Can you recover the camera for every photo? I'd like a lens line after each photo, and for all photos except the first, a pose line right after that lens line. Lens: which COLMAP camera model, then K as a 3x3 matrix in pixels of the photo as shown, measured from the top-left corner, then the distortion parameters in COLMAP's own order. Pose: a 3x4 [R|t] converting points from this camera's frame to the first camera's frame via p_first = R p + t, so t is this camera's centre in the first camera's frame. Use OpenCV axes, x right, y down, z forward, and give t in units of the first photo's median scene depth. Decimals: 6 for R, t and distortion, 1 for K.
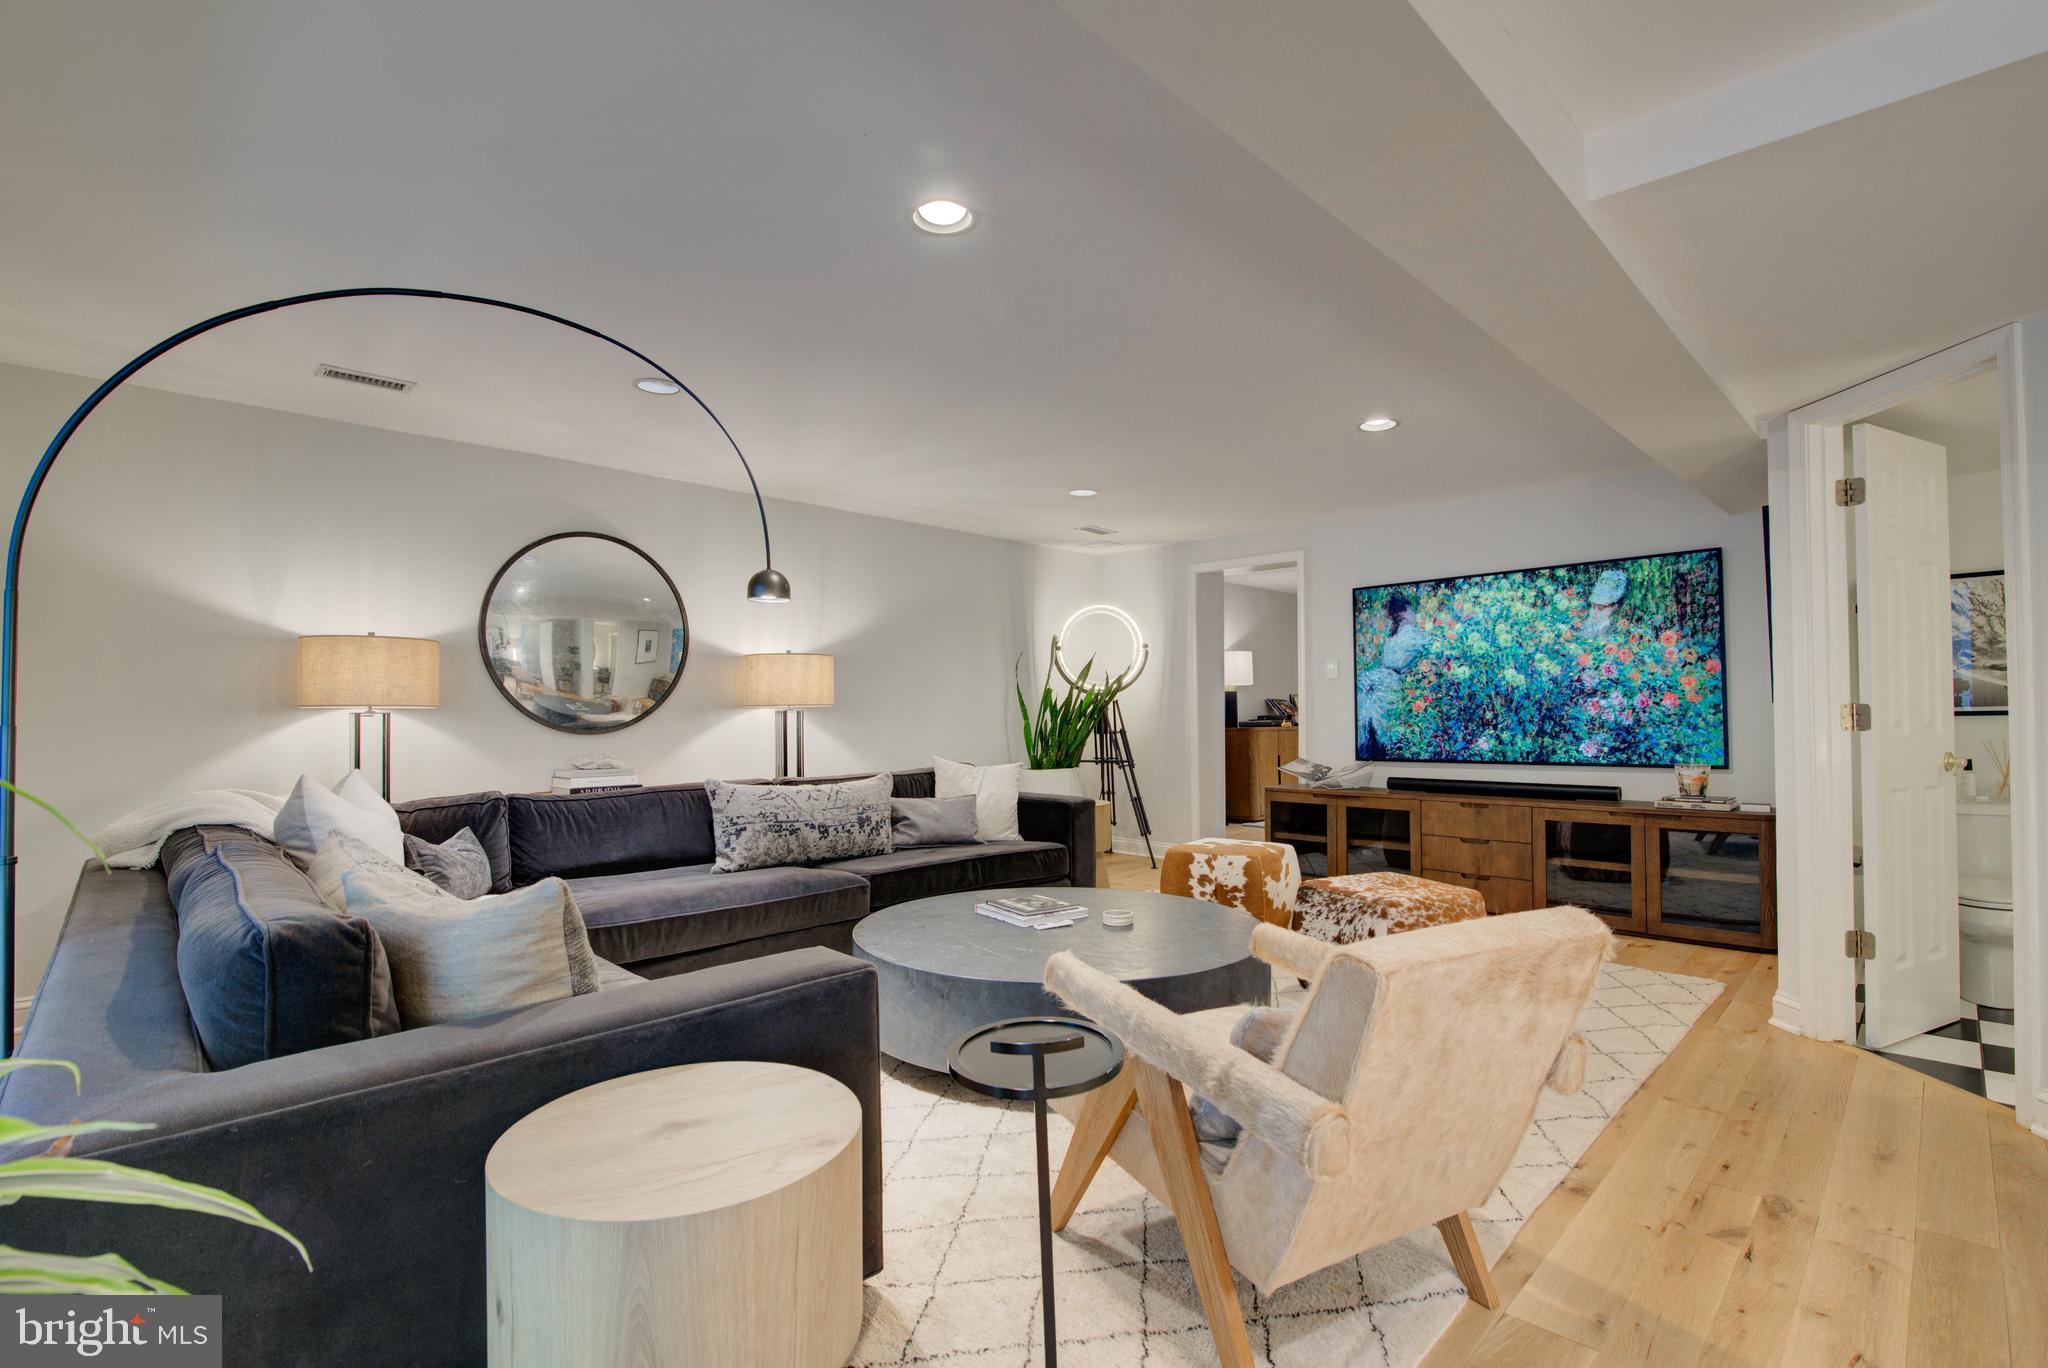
lens RADIAL K [[952.1, 0, 1024.1], [0, 952.1, 693.5], [0, 0, 1]] dist [-0.019935, 0.001307]
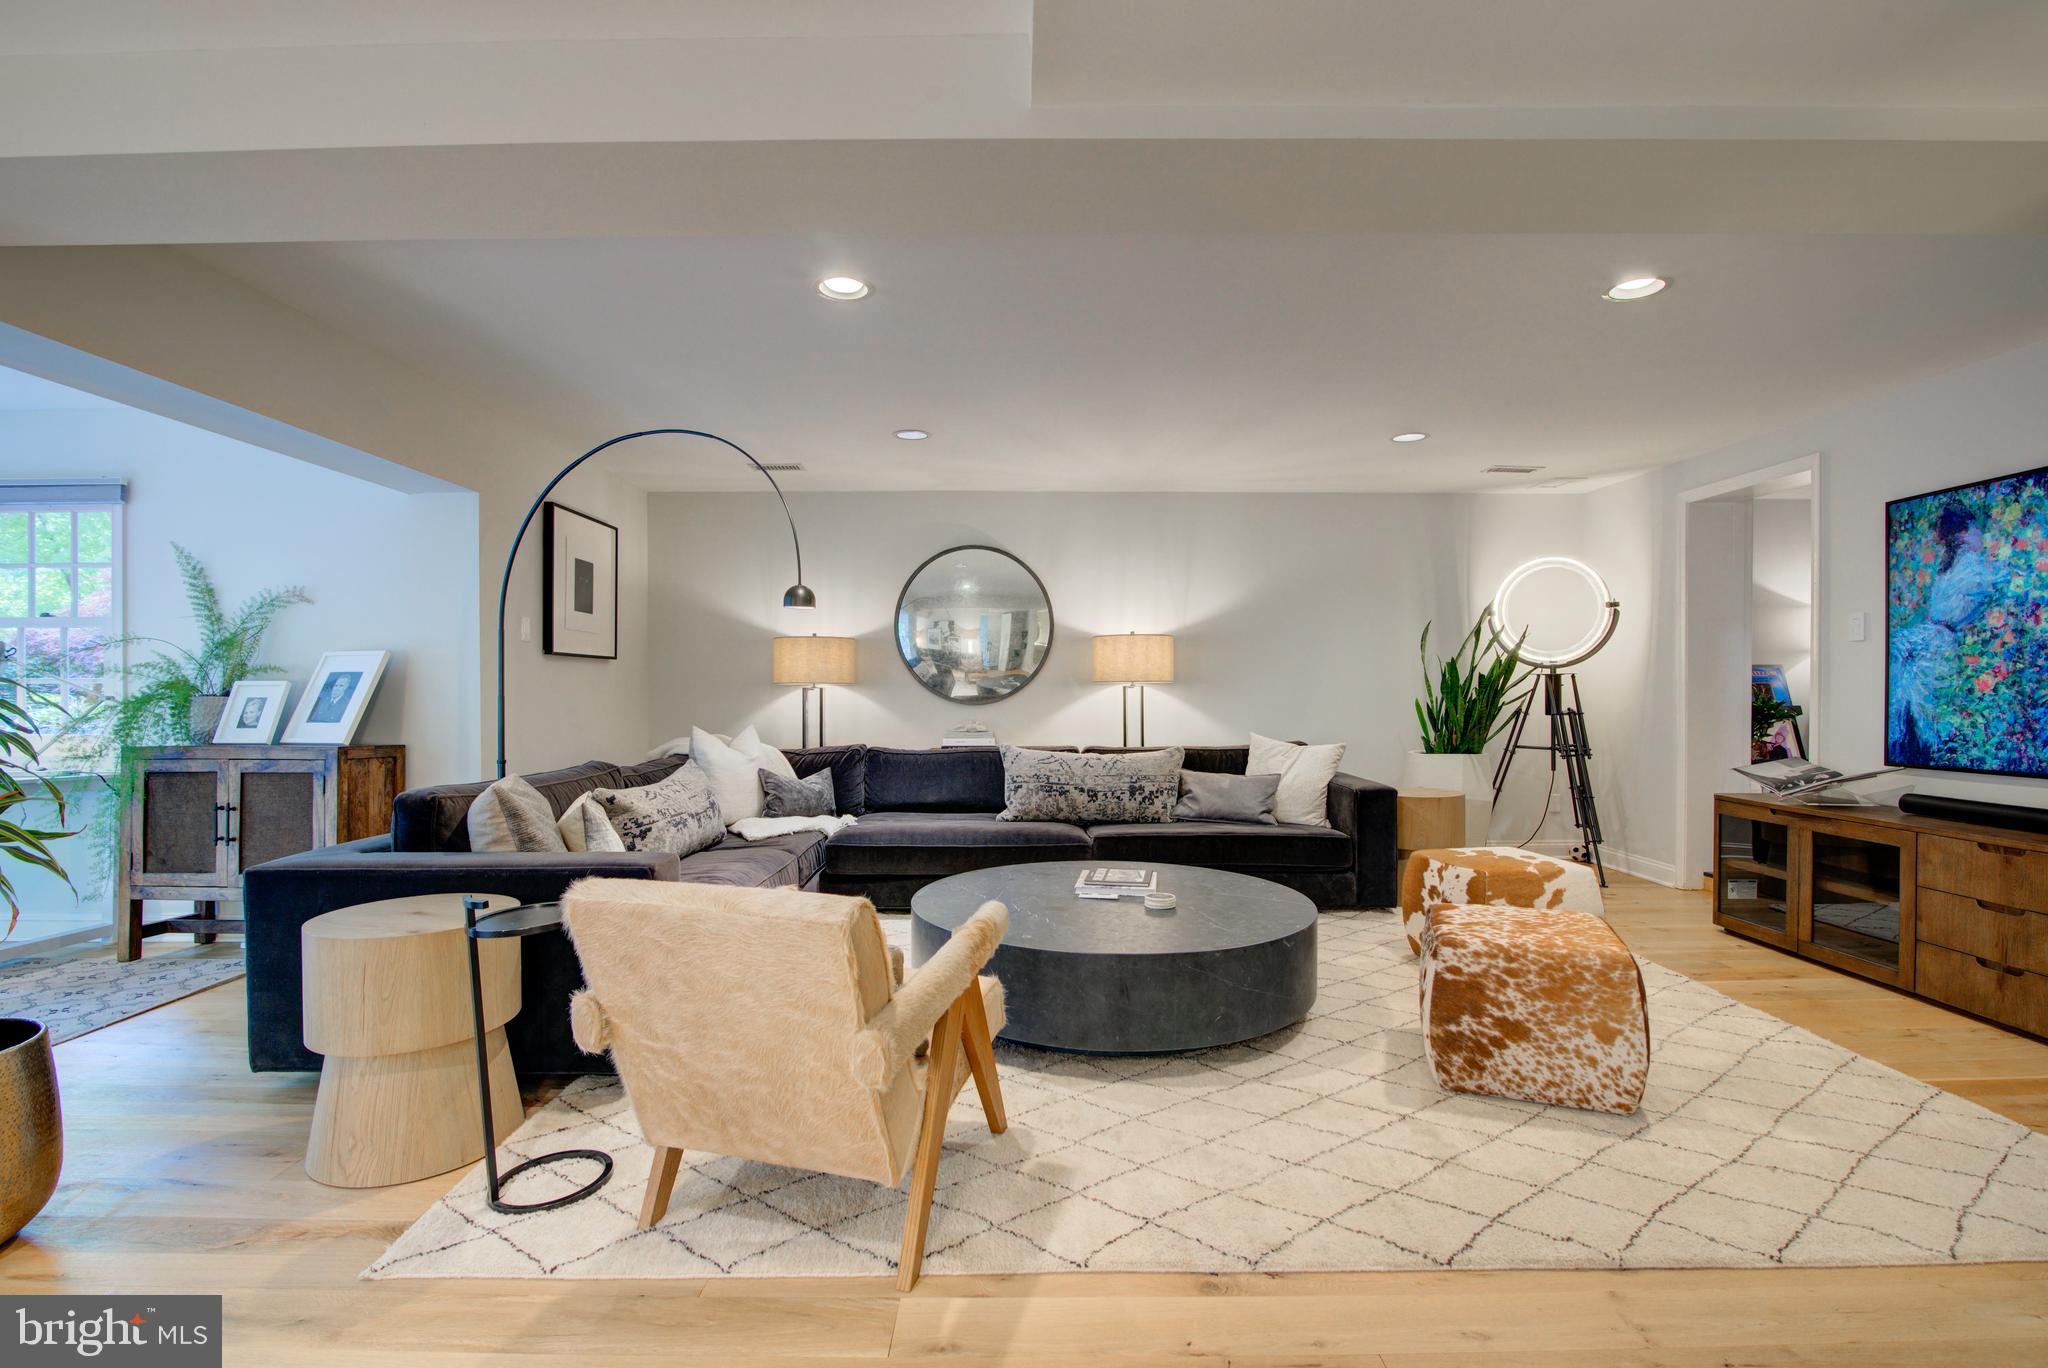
lens RADIAL K [[952.1, 0, 1024.1], [0, 952.1, 693.5], [0, 0, 1]] dist [-0.019935, 0.001307]
pose [[0.698319, 0.009834, -0.715720, 0.445738], [0.012786, 0.999575, 0.026210, -0.004236], [0.715673, -0.027454, 0.697896, 0.138004]]
